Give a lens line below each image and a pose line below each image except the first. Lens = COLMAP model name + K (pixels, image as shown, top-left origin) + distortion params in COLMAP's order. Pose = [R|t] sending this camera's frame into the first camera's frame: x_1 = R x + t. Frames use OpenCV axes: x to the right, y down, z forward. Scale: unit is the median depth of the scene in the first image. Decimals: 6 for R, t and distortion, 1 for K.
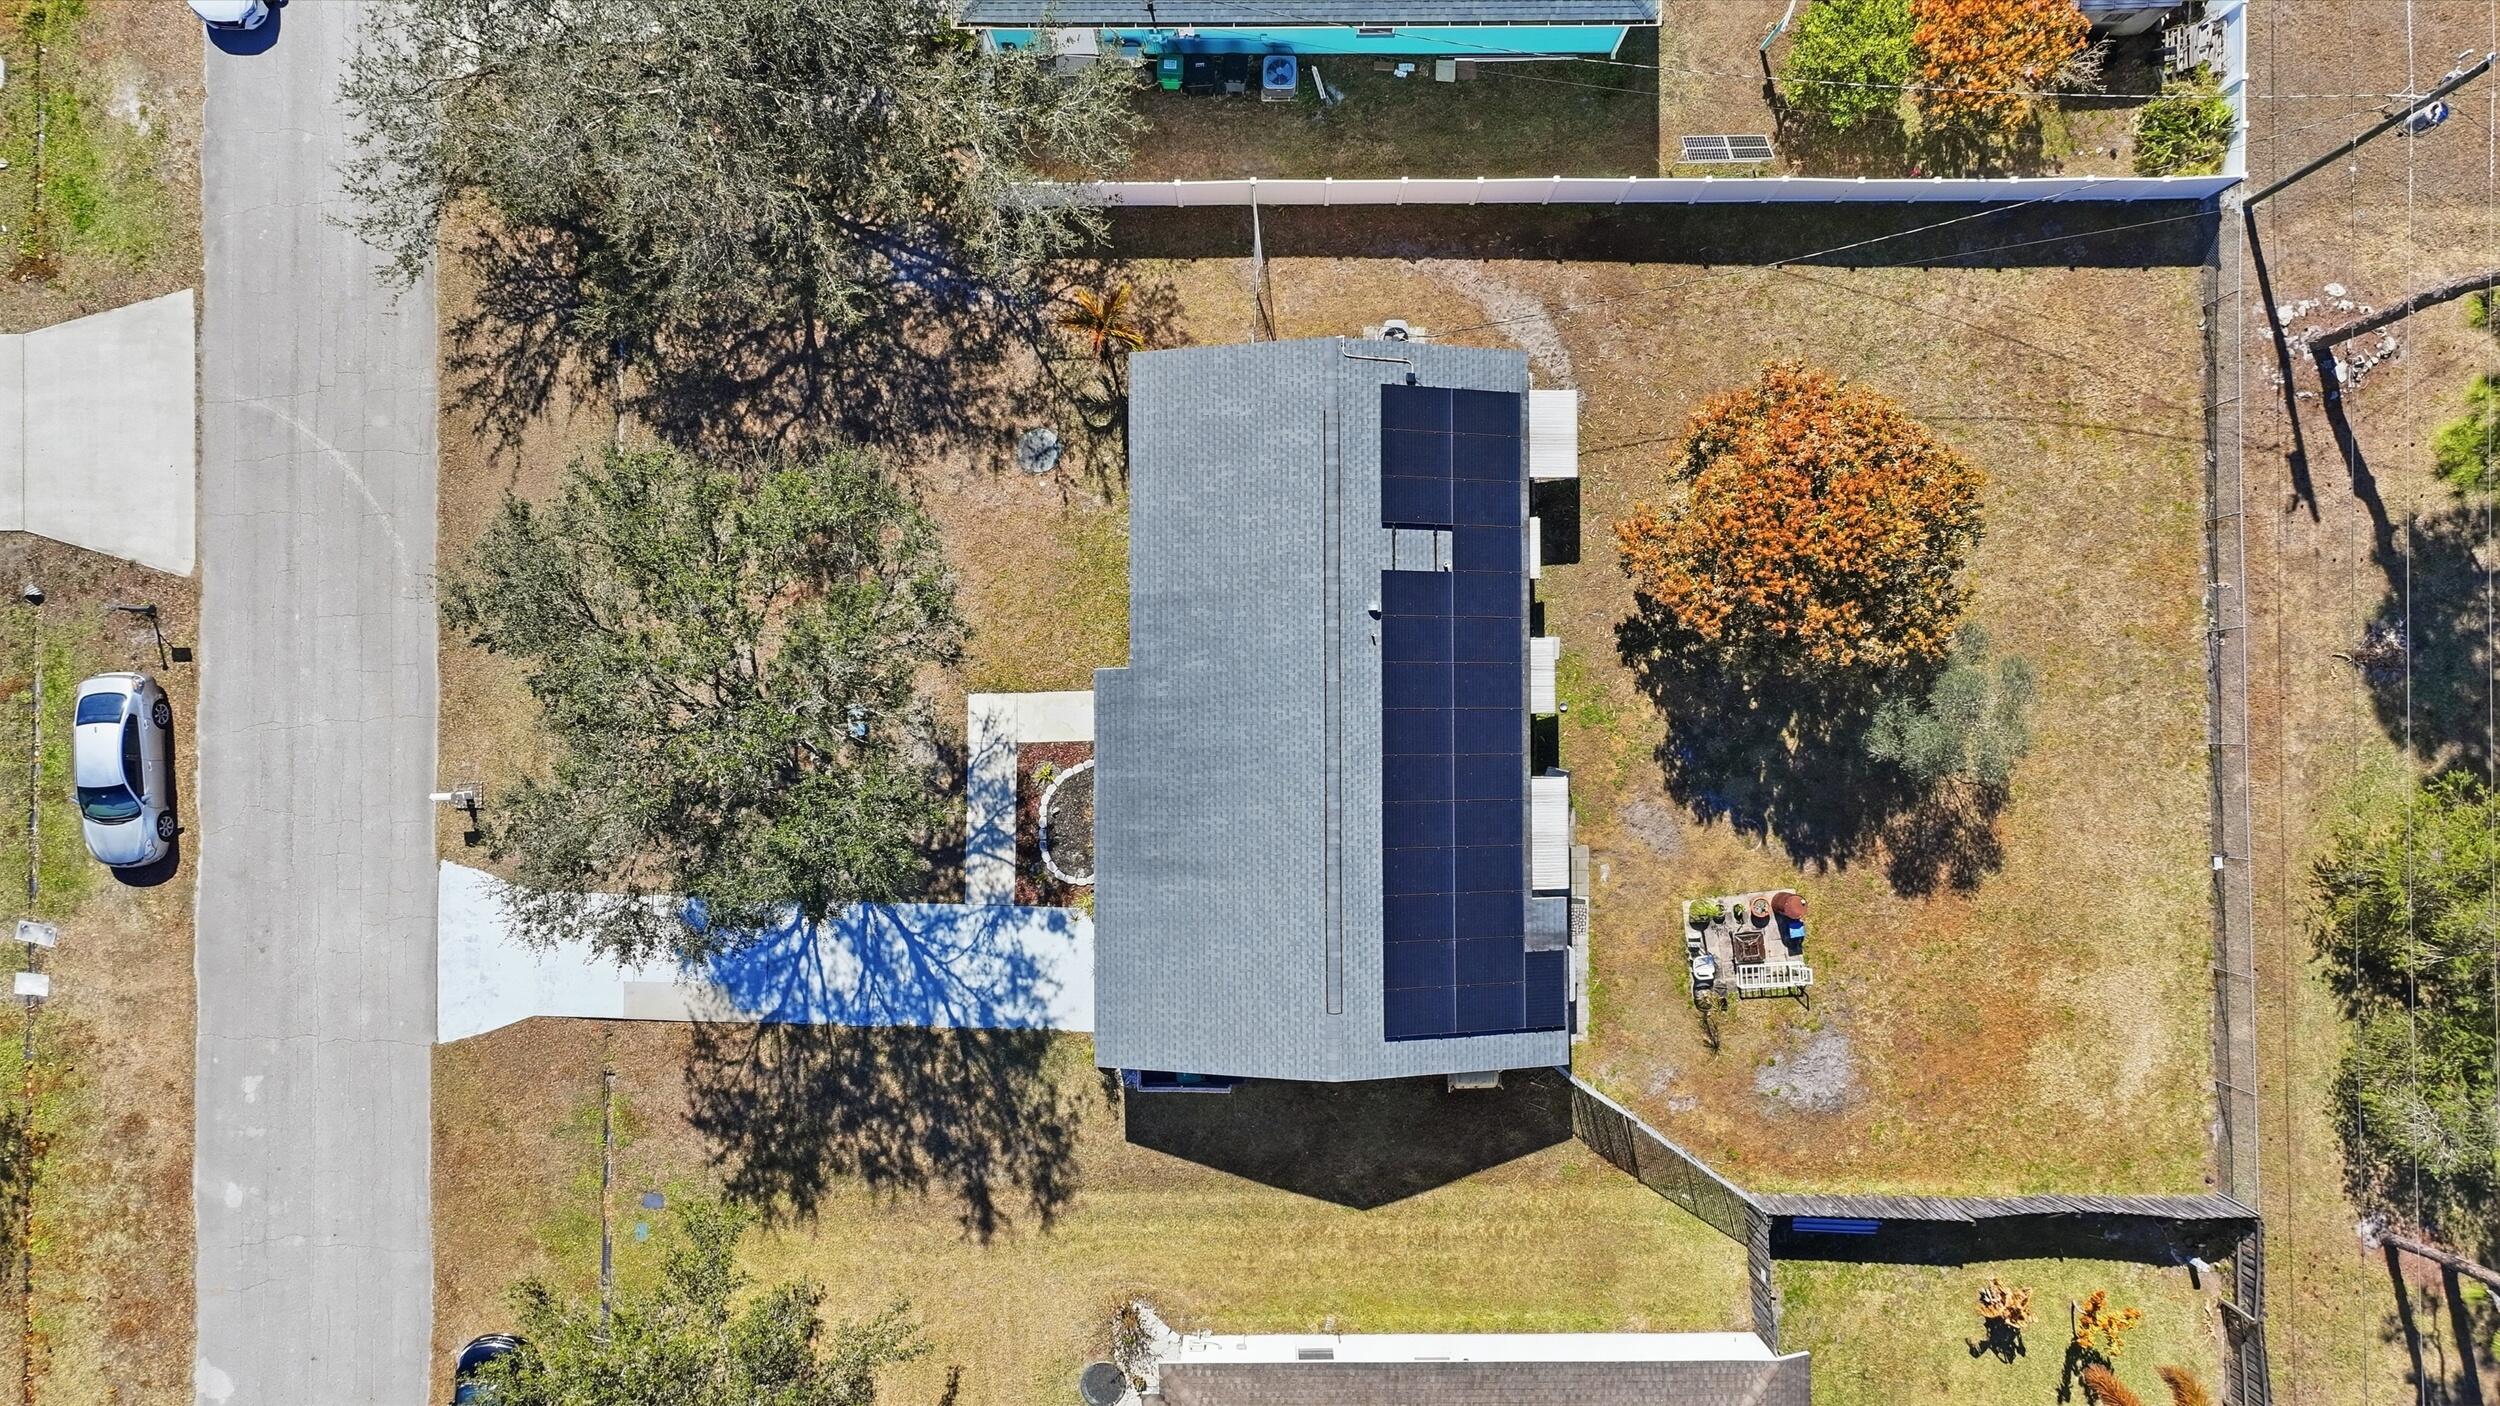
lens RADIAL K [[1752.4, 0, 1264.1], [0, 1752.4, 691.7], [0, 0, 1]] dist [0.009956, -0.000068]
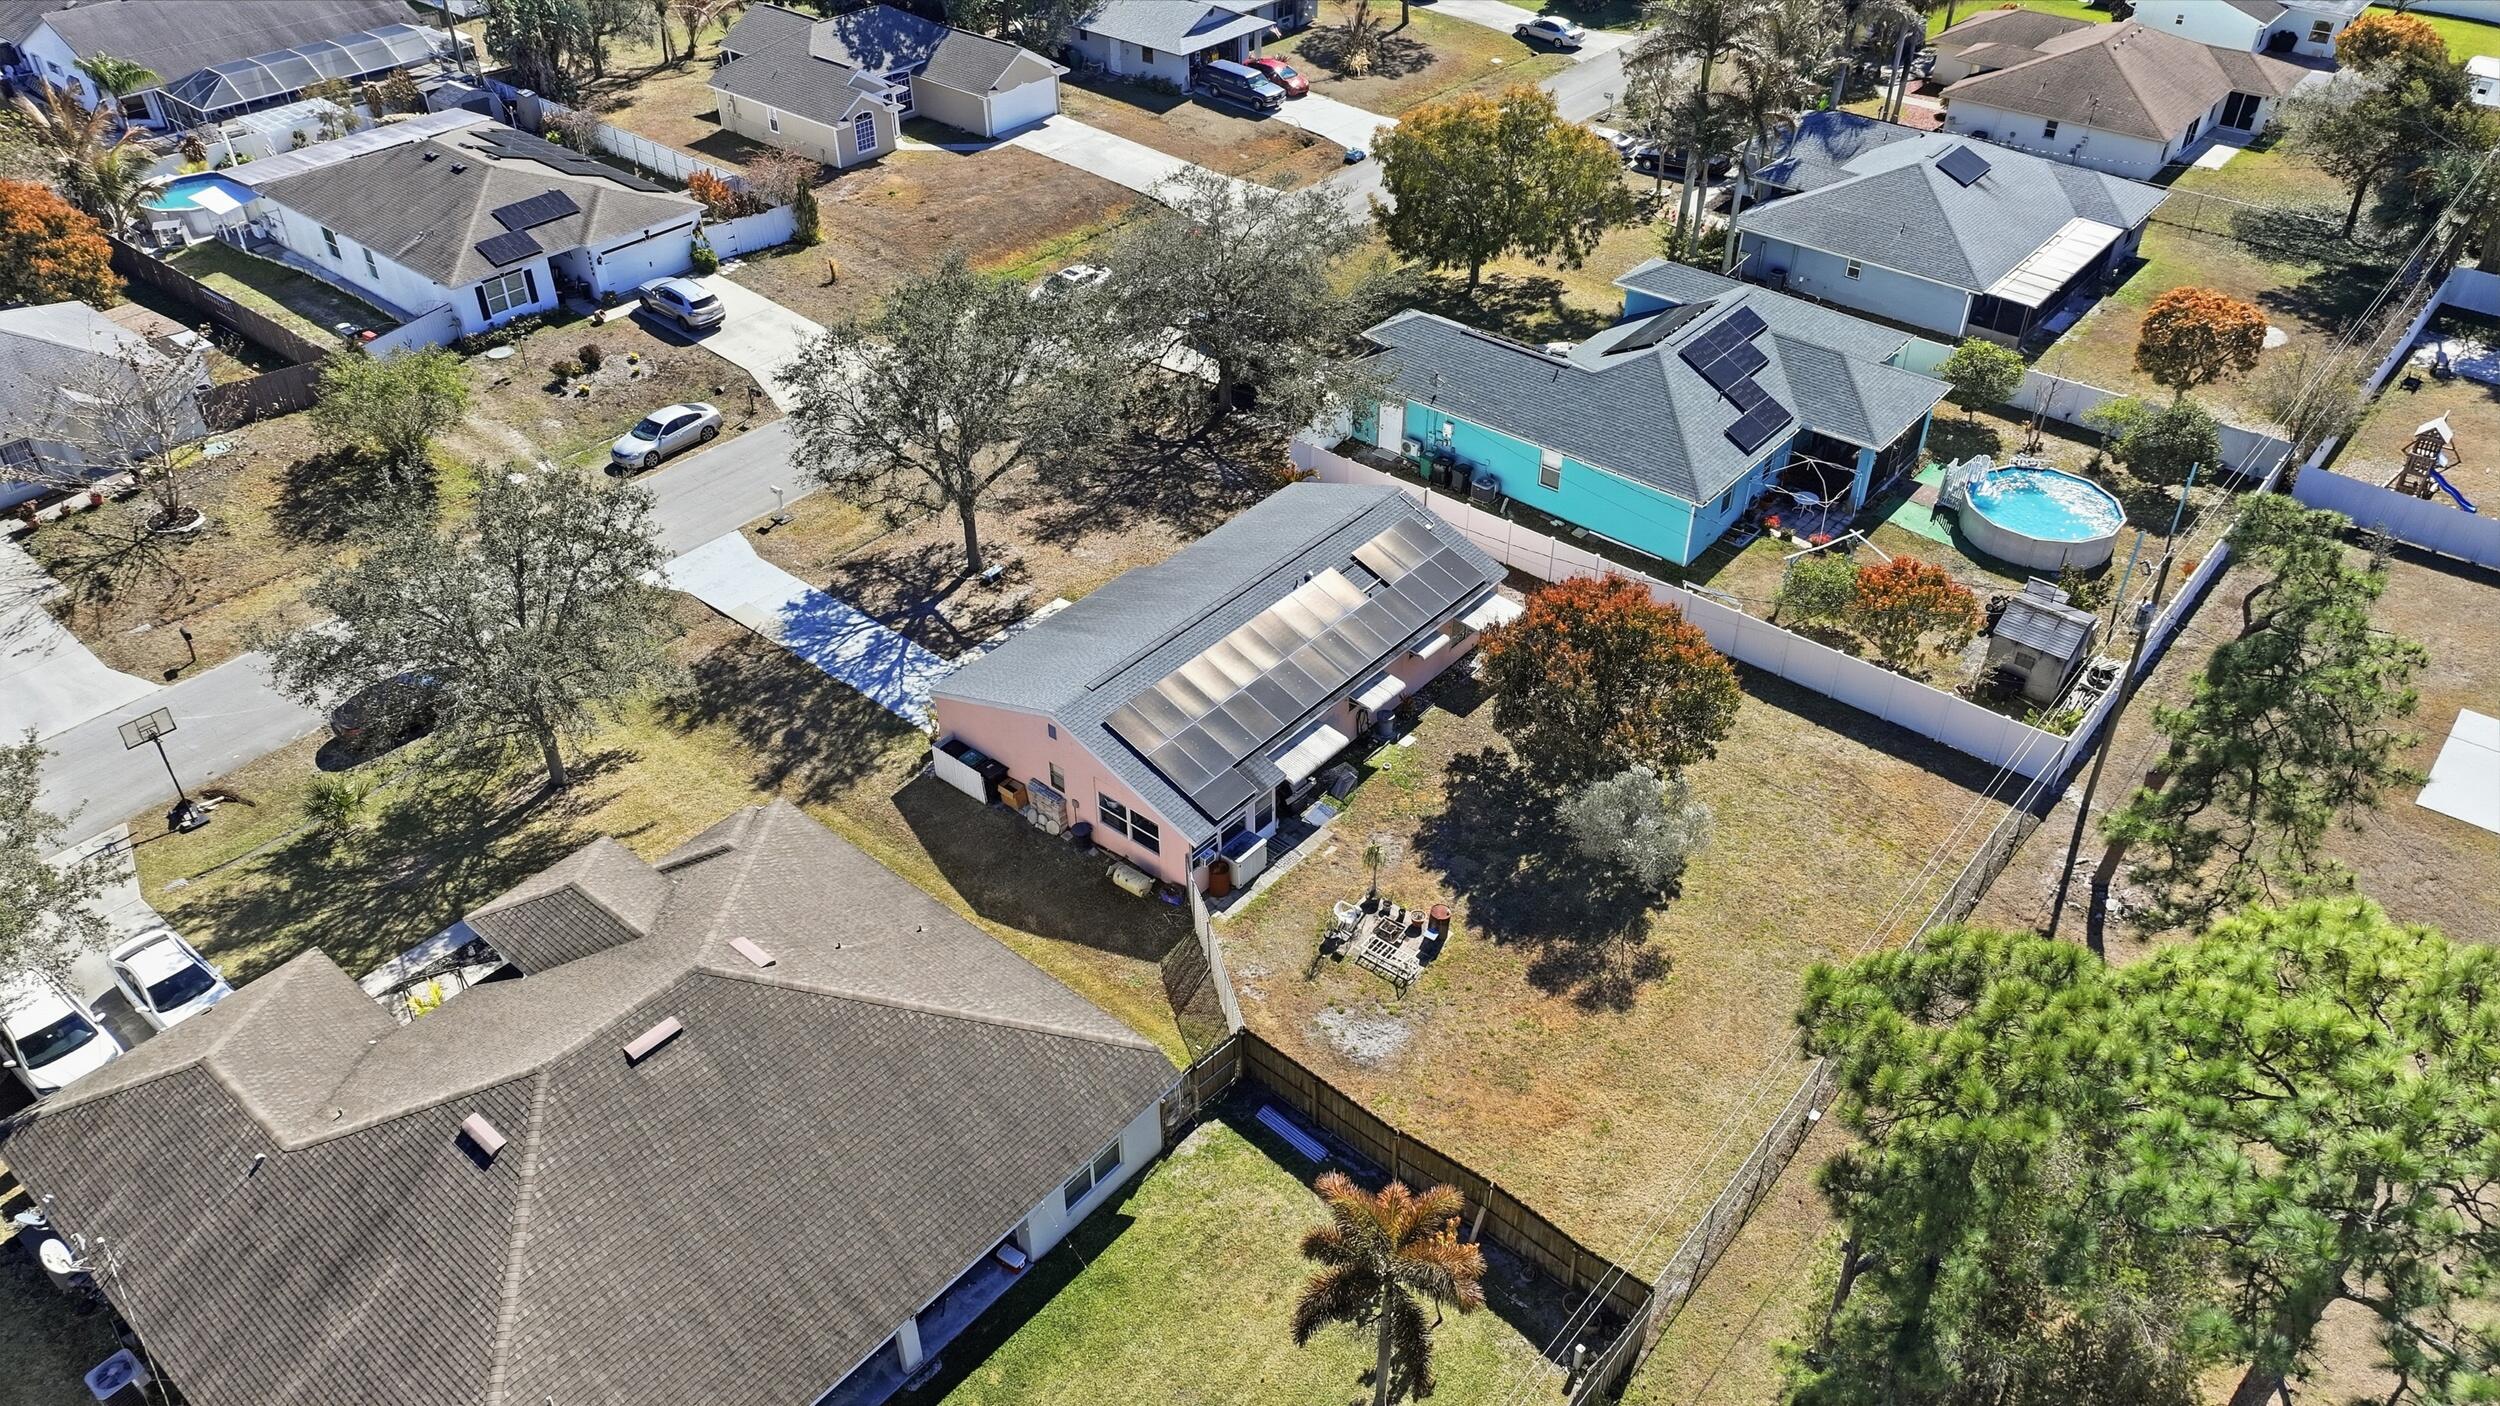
lens RADIAL K [[1752.4, 0, 1264.1], [0, 1752.4, 691.7], [0, 0, 1]] dist [0.009956, -0.000068]
pose [[0.763837, 0.382548, -0.519818, 0.734892], [-0.645253, 0.470397, -0.601976, 0.794074], [0.014237, 0.795225, 0.606147, 0.195153]]
